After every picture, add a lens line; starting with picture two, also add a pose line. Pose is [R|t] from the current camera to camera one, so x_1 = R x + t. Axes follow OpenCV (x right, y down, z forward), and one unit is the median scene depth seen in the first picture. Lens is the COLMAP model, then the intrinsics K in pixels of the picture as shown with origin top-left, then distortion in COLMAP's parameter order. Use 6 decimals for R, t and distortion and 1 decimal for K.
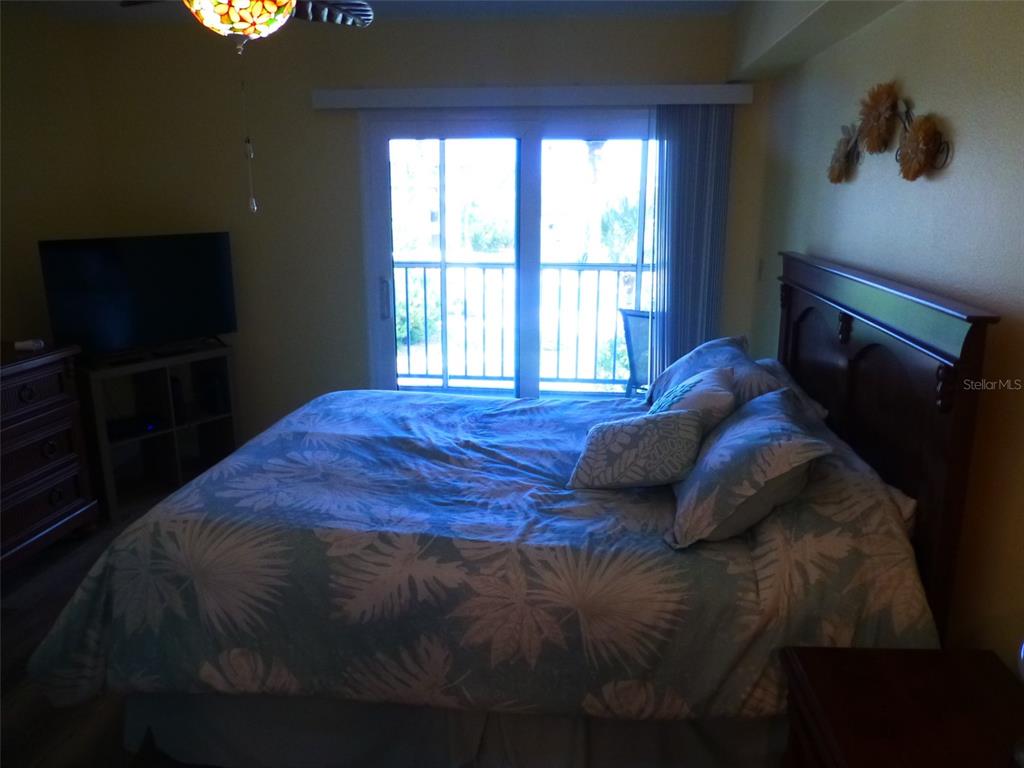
lens RADIAL K [[735.5, 0, 497.4], [0, 735.5, 382.9], [0, 0, 1]] dist [0.000101, 0.003076]
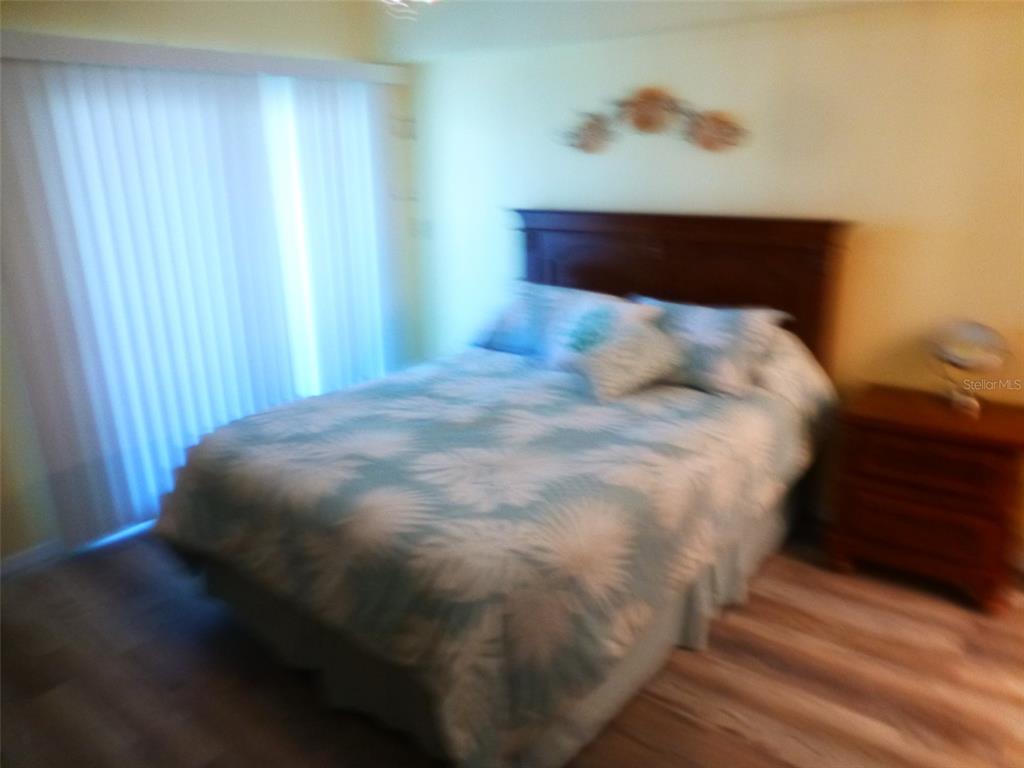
lens RADIAL K [[735.5, 0, 497.4], [0, 735.5, 382.9], [0, 0, 1]] dist [0.000101, 0.003076]
pose [[0.517148, -0.265420, 0.813702, -1.237051], [0.234054, 0.958319, 0.163840, -0.170220], [-0.823272, 0.105721, 0.557715, 0.526434]]
